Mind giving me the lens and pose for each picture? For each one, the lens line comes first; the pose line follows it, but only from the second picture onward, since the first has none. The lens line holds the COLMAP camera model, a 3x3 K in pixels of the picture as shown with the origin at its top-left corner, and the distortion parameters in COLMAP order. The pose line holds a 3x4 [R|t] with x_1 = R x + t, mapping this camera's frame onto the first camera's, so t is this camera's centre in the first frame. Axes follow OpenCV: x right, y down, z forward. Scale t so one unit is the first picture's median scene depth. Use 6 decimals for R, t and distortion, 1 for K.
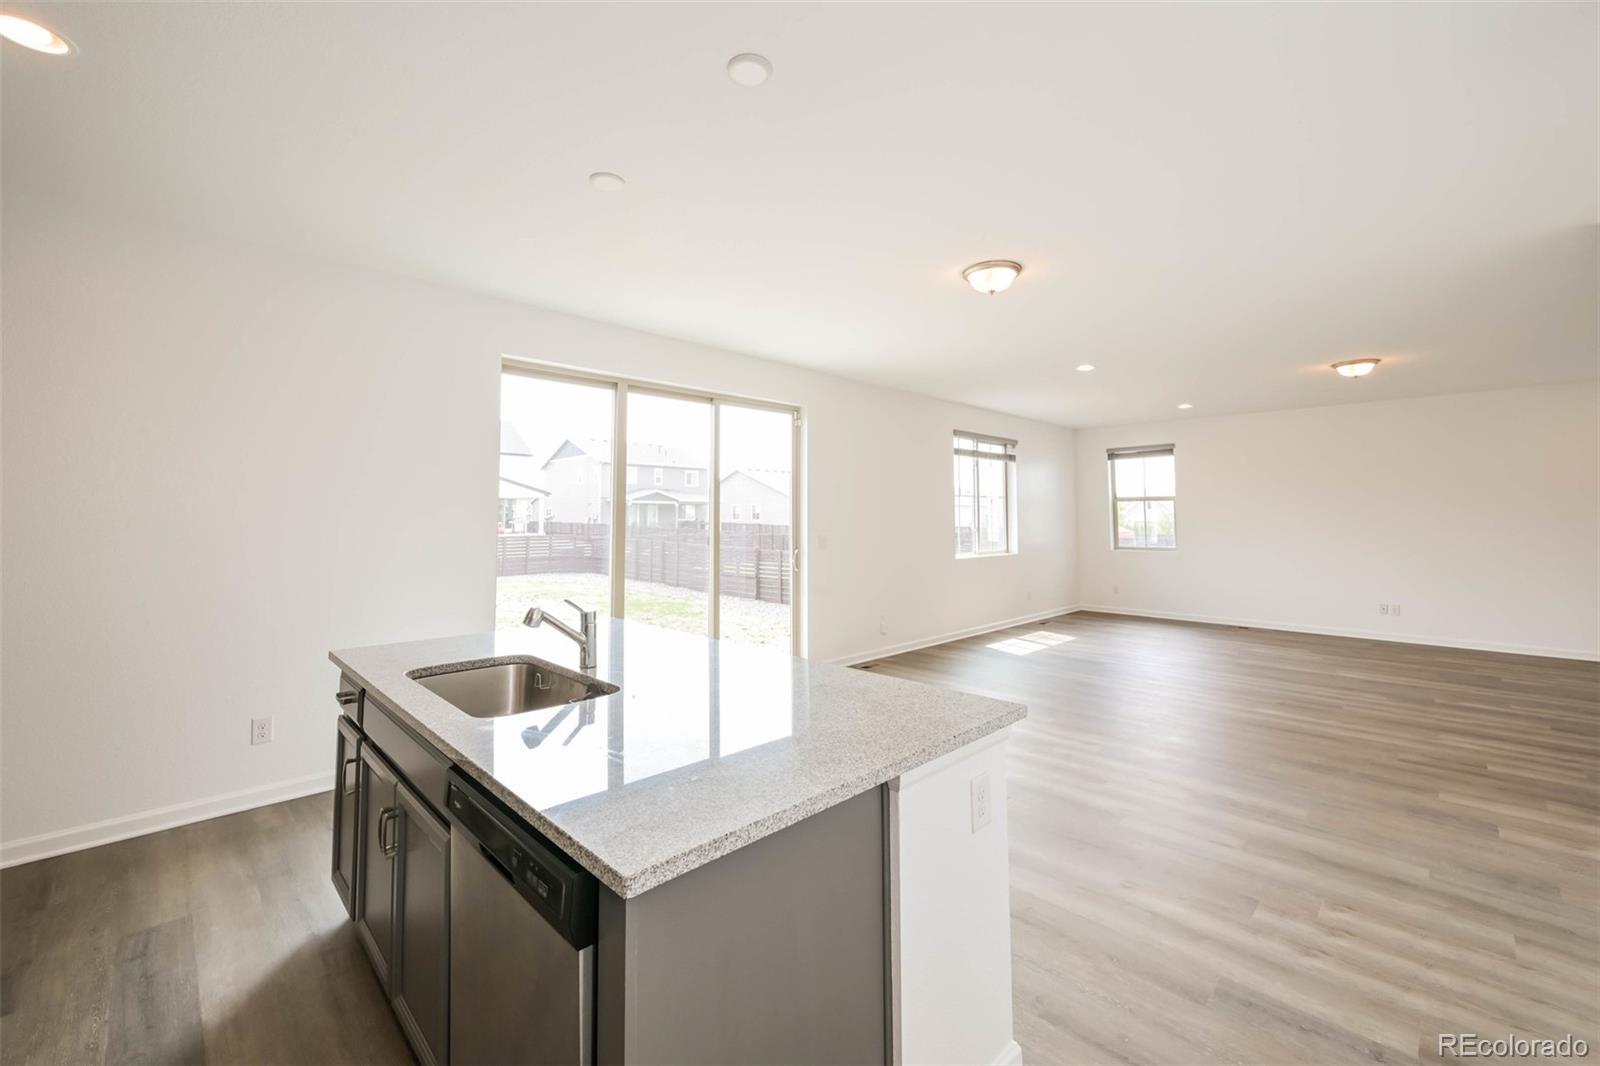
lens RADIAL K [[659.0, 0, 806.8], [0, 659.0, 532.5], [0, 0, 1]] dist [0.000076, 0.000150]
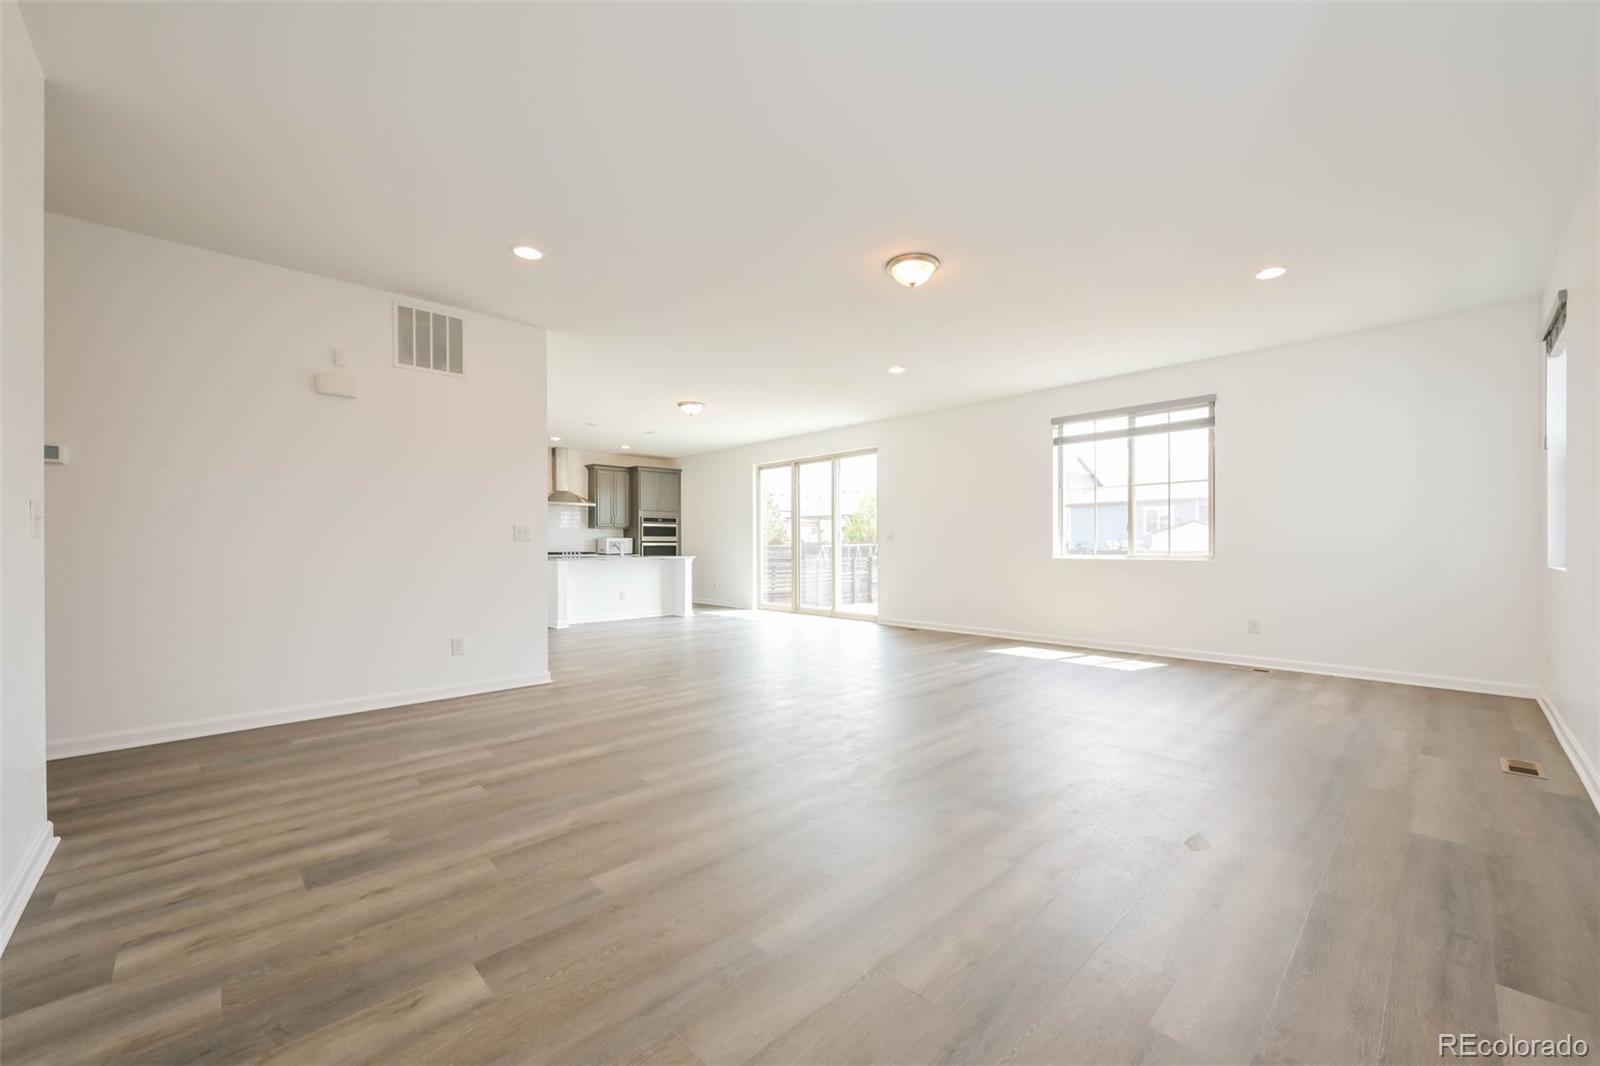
lens RADIAL K [[623.5, 0, 802.6], [0, 623.5, 537.0], [0, 0, 1]] dist [0.000112, -0.000014]
pose [[-0.008960, -0.013307, -0.999871, 1.016093], [-0.016667, 0.999775, -0.013157, 0.025148], [0.999821, 0.016547, -0.009179, 0.607787]]
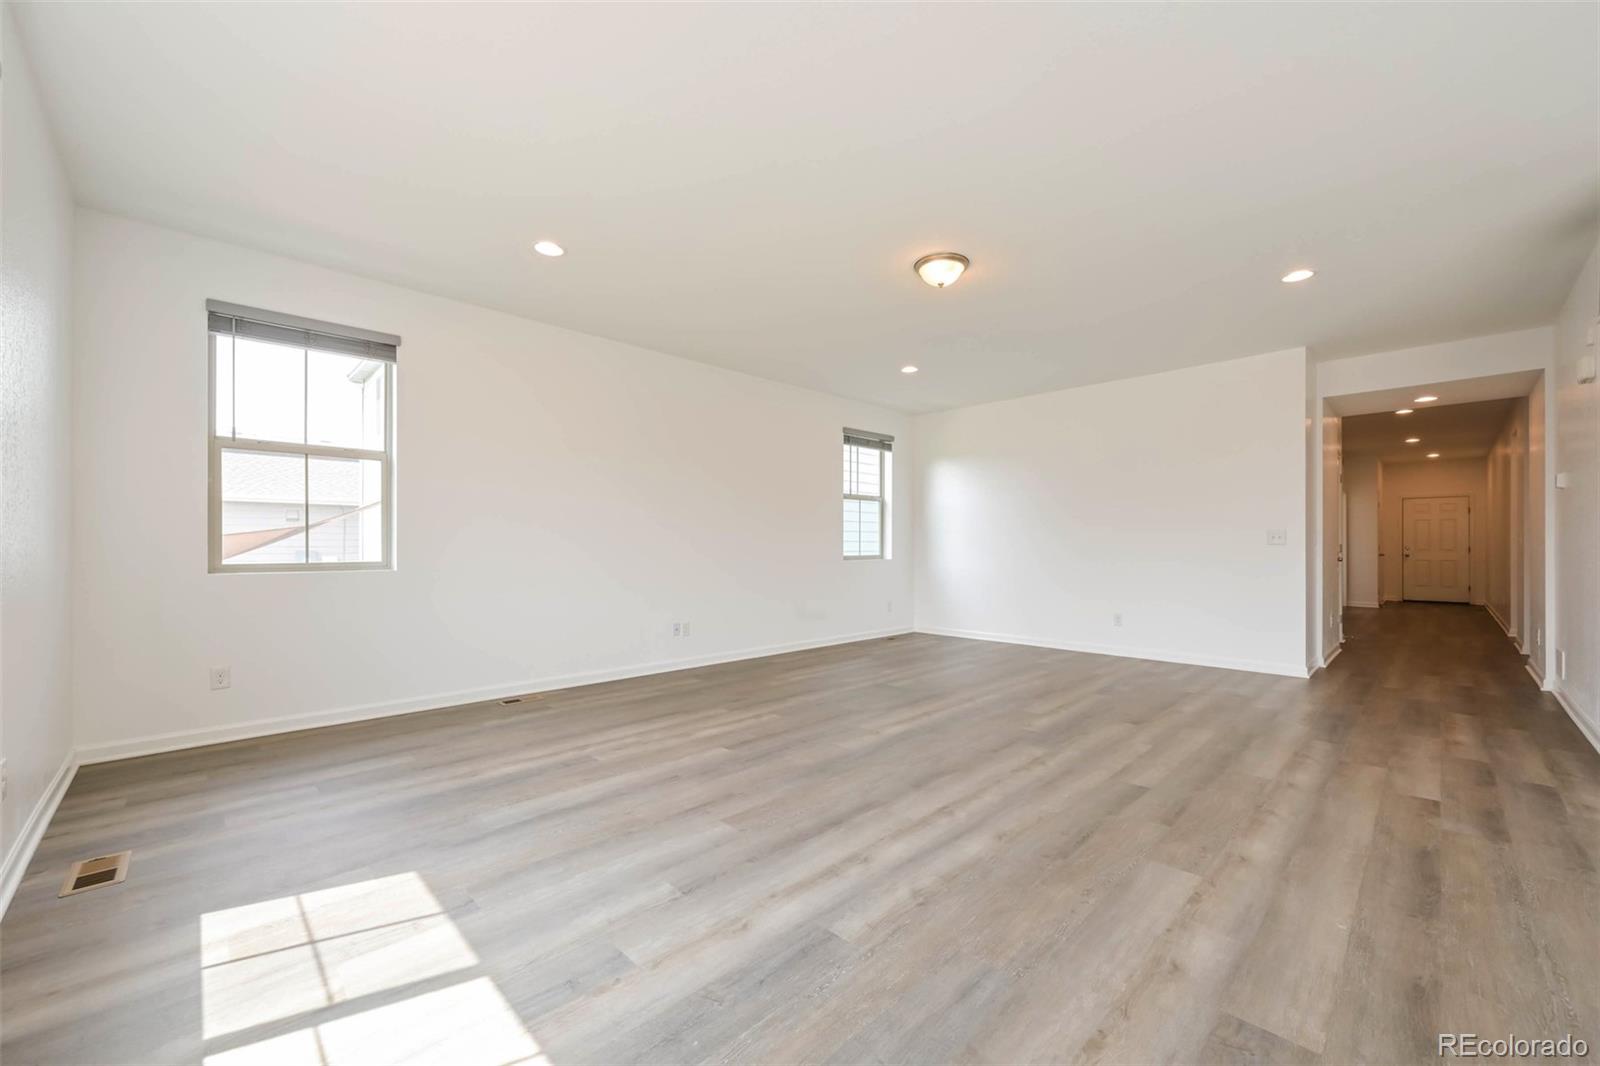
lens RADIAL K [[637.1, 0, 832.6], [0, 637.1, 550.9], [0, 0, 1]] dist [-0.000469, -0.000235]
pose [[-0.016224, -0.008175, 0.999835, 0.113294], [0.020119, 0.999761, 0.008501, 0.019682], [-0.999666, 0.020253, -0.016055, 0.760850]]
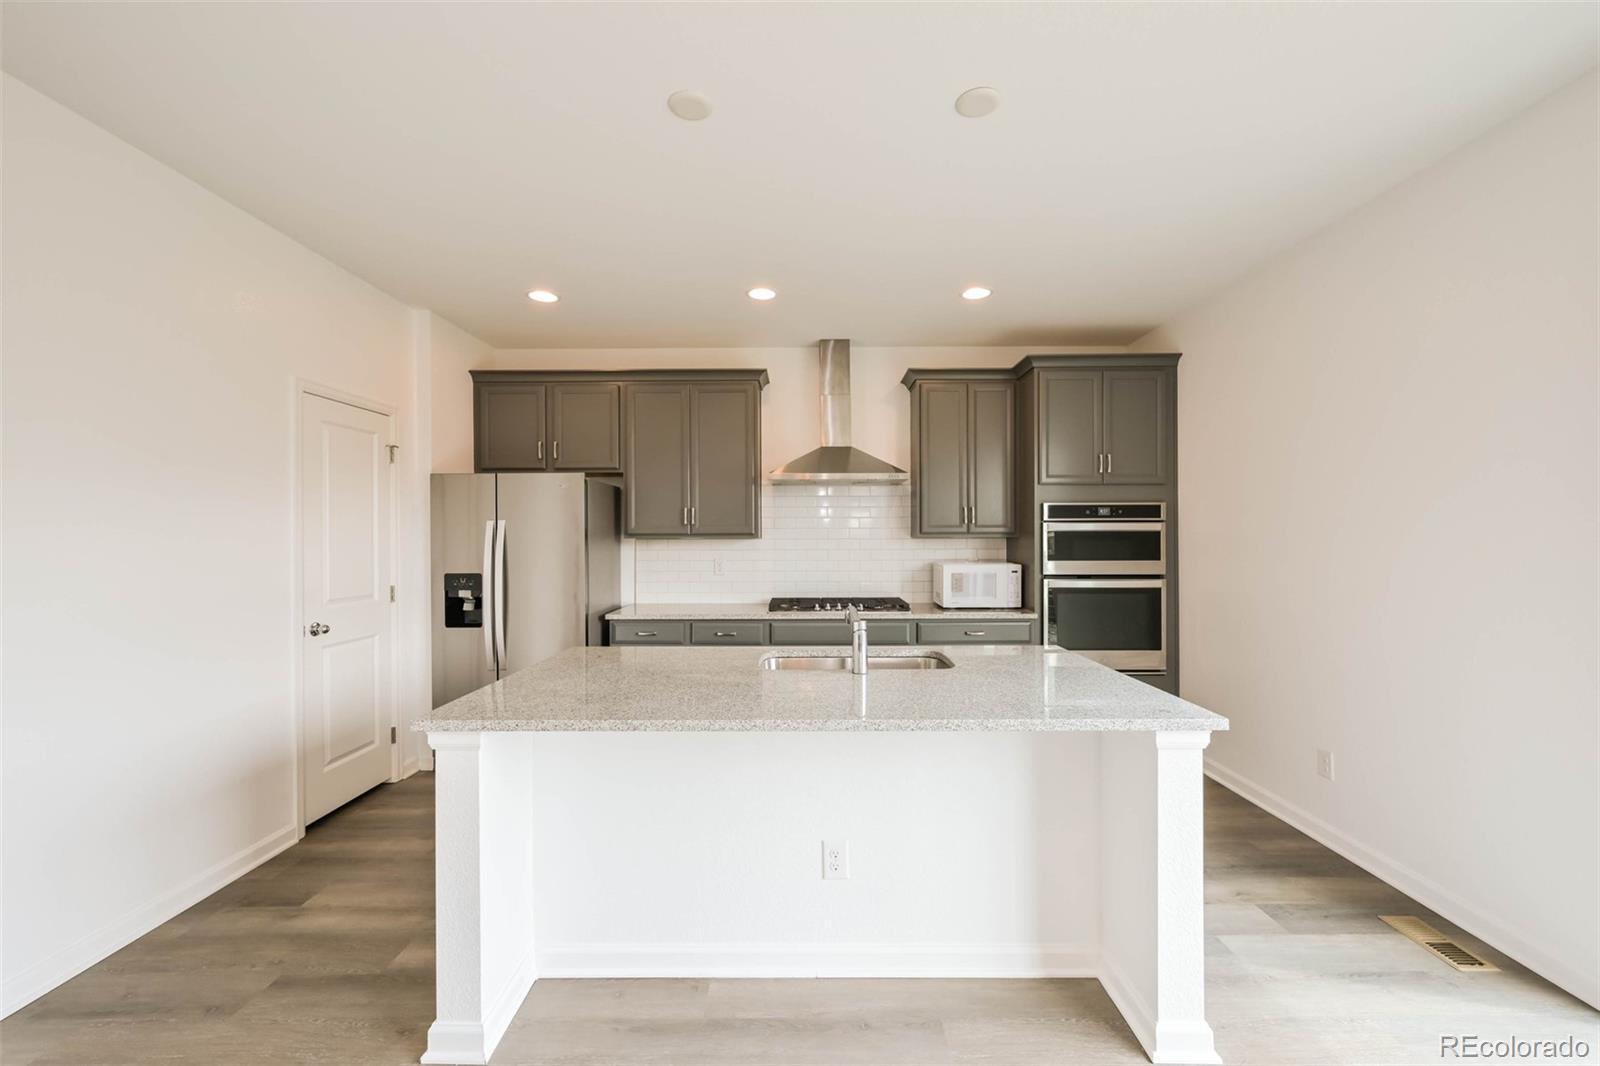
lens RADIAL K [[623.5, 0, 802.6], [0, 623.5, 537.0], [0, 0, 1]] dist [0.000112, -0.000014]
pose [[-0.706358, -0.000427, -0.707855, 0.116972], [-0.012189, 0.999859, 0.011560, -0.009293], [0.707750, 0.016793, -0.706263, 0.445919]]
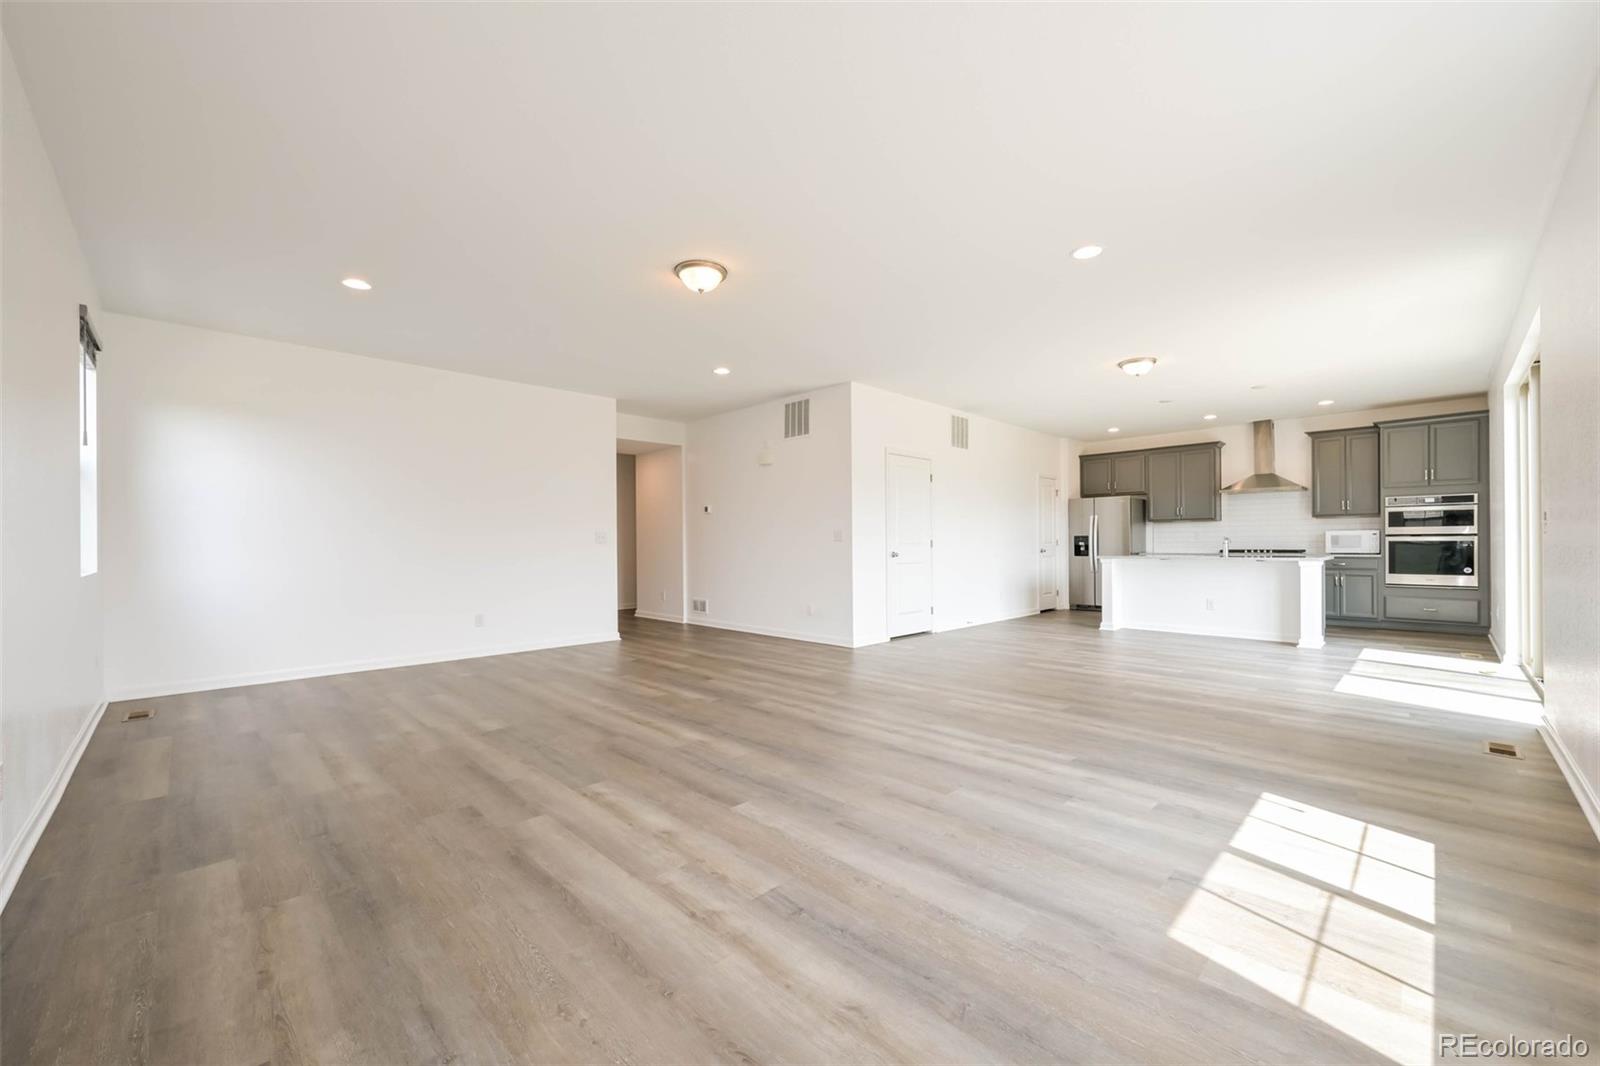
lens RADIAL K [[619.8, 0, 808.2], [0, 619.8, 544.0], [0, 0, 1]] dist [0.002659, 0.000055]
pose [[-0.999980, 0.003935, -0.004944, 0.496705], [0.003836, 0.999795, 0.019878, 0.014659], [0.005022, 0.019859, -0.999790, 1.135030]]
